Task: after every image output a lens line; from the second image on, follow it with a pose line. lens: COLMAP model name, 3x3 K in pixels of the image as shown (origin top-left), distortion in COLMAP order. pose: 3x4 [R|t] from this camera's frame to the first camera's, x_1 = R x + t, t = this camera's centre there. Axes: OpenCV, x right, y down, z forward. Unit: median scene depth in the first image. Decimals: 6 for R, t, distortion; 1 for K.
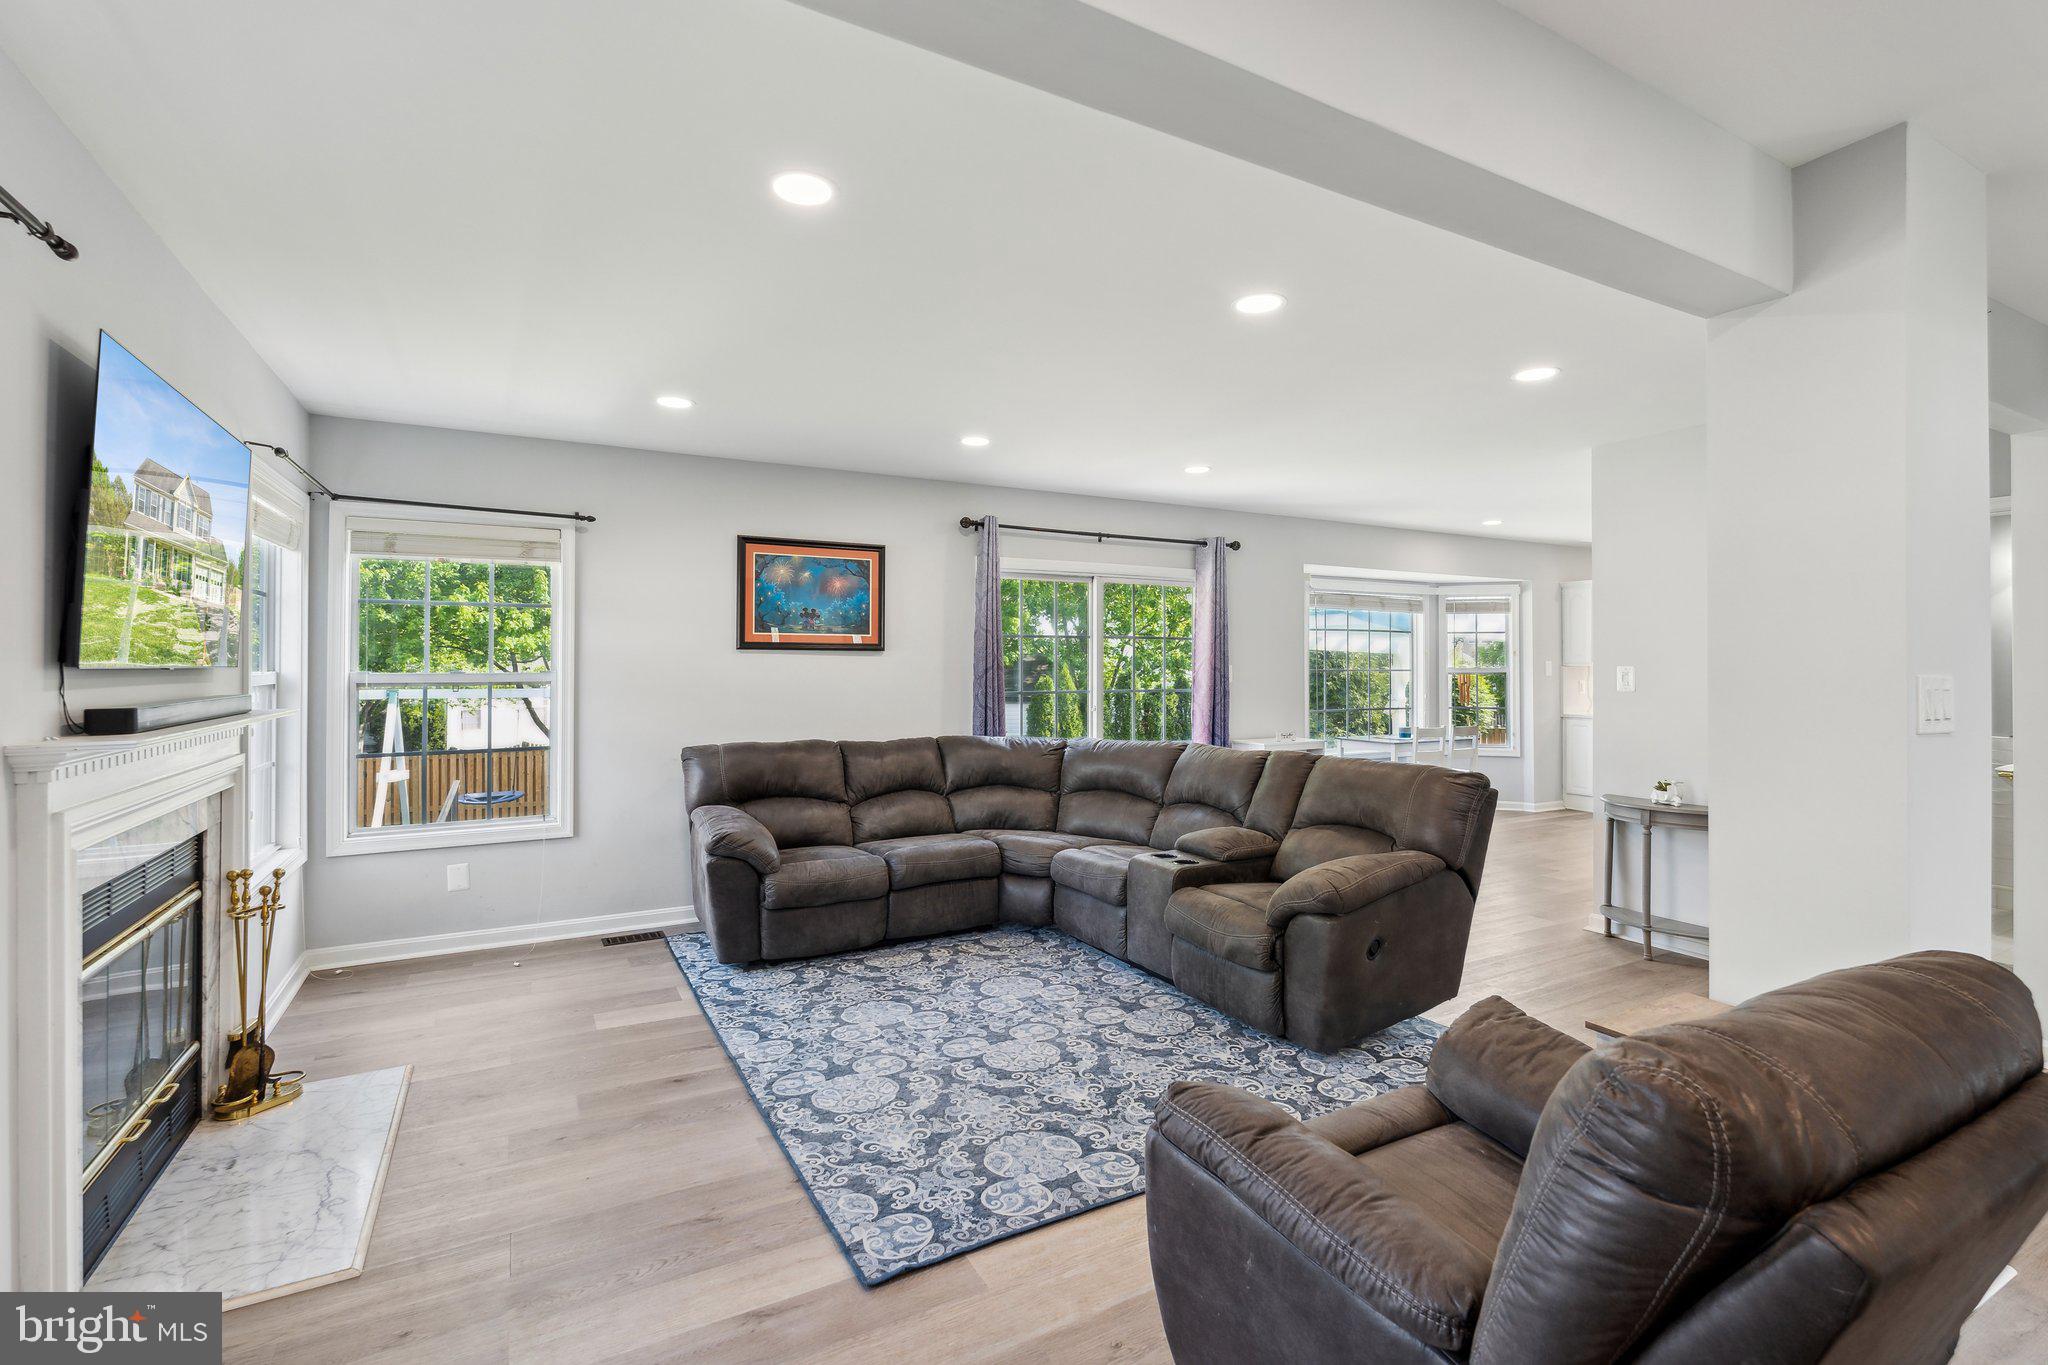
lens RADIAL K [[922.8, 0, 1025.6], [0, 922.8, 662.9], [0, 0, 1]] dist [-0.003328, -0.000540]
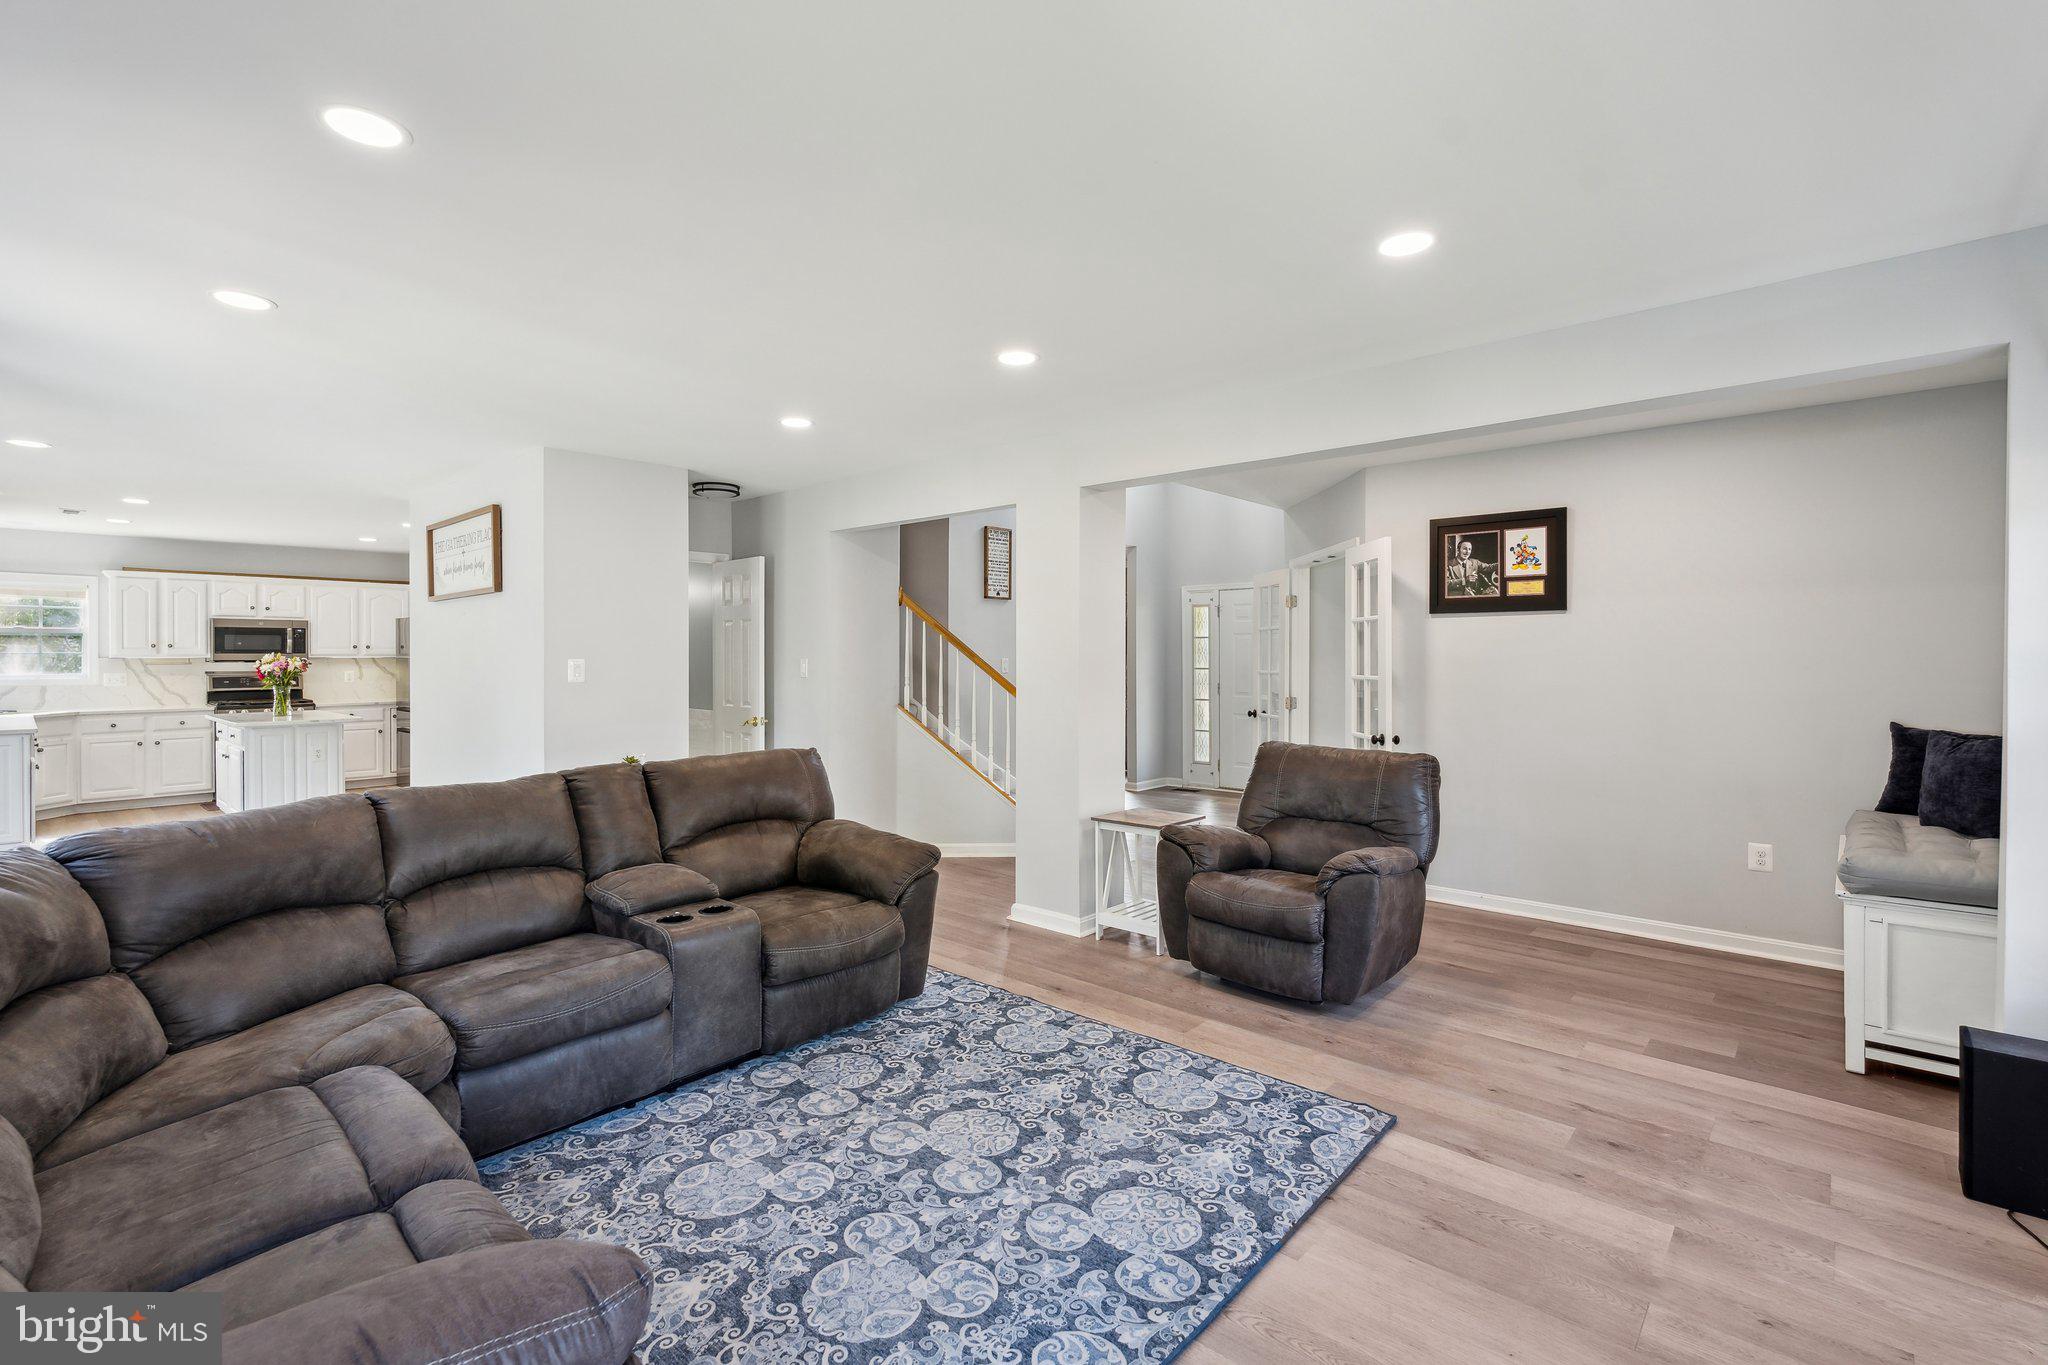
lens RADIAL K [[922.8, 0, 1025.6], [0, 922.8, 662.9], [0, 0, 1]] dist [-0.003328, -0.000540]
pose [[-0.328614, -0.006084, 0.944445, -0.777563], [-0.001031, 0.999981, 0.006083, 0.002050], [-0.944464, 0.001025, -0.328614, 1.203168]]
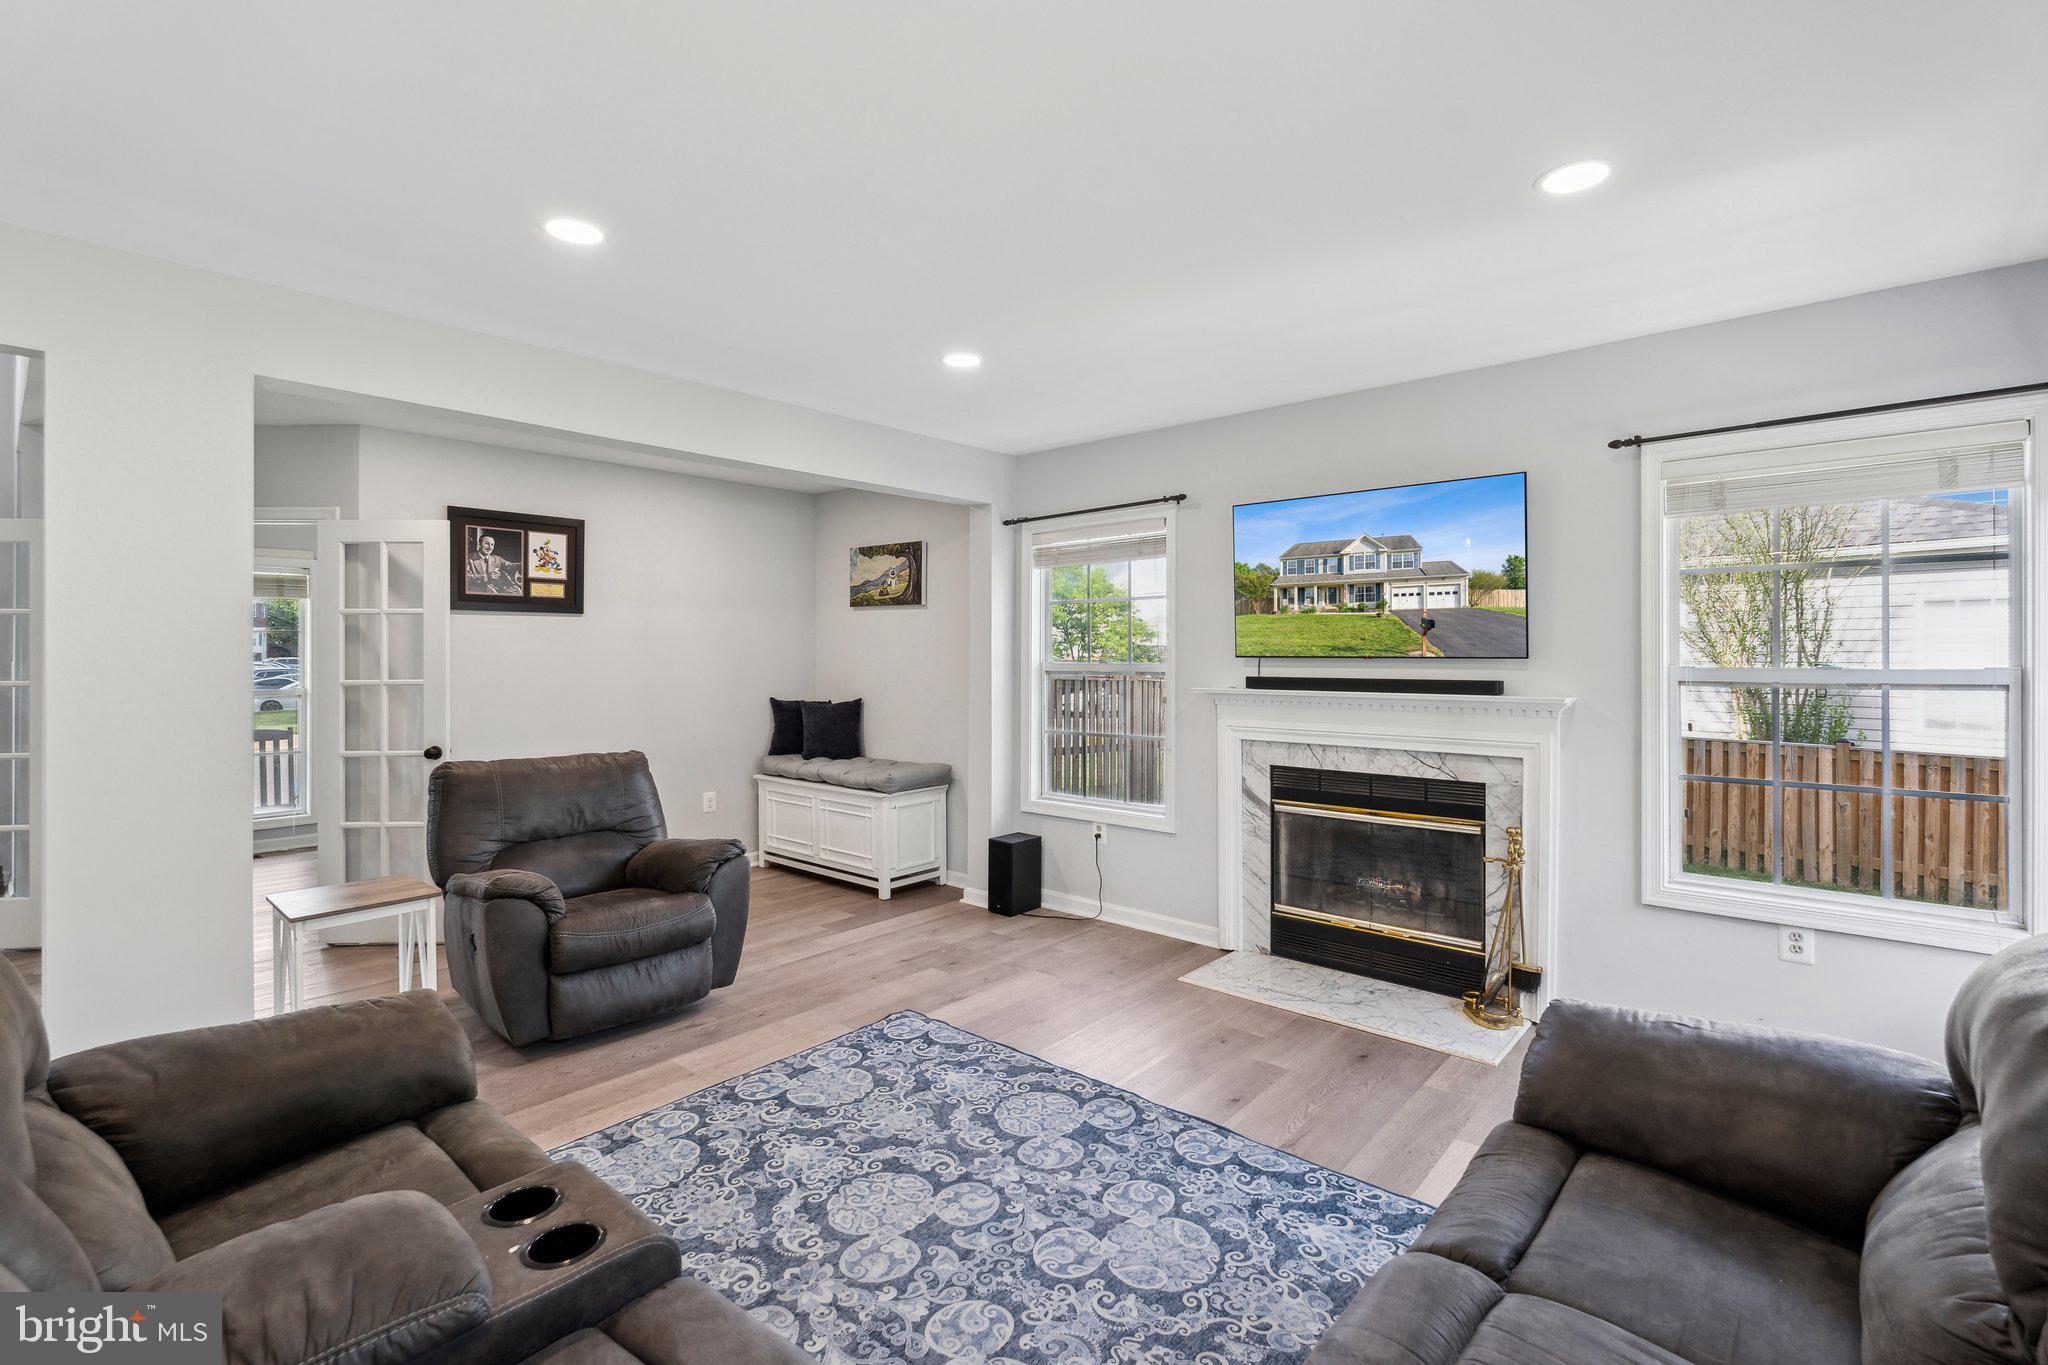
lens RADIAL K [[924.4, 0, 1027.1], [0, 924.4, 655.8], [0, 0, 1]] dist [-0.002933, 0.000271]
pose [[-0.939941, 0.002934, -0.341324, 0.131218], [0.002583, 0.999996, 0.001481, -0.000836], [0.341327, 0.000510, -0.939945, 1.682549]]
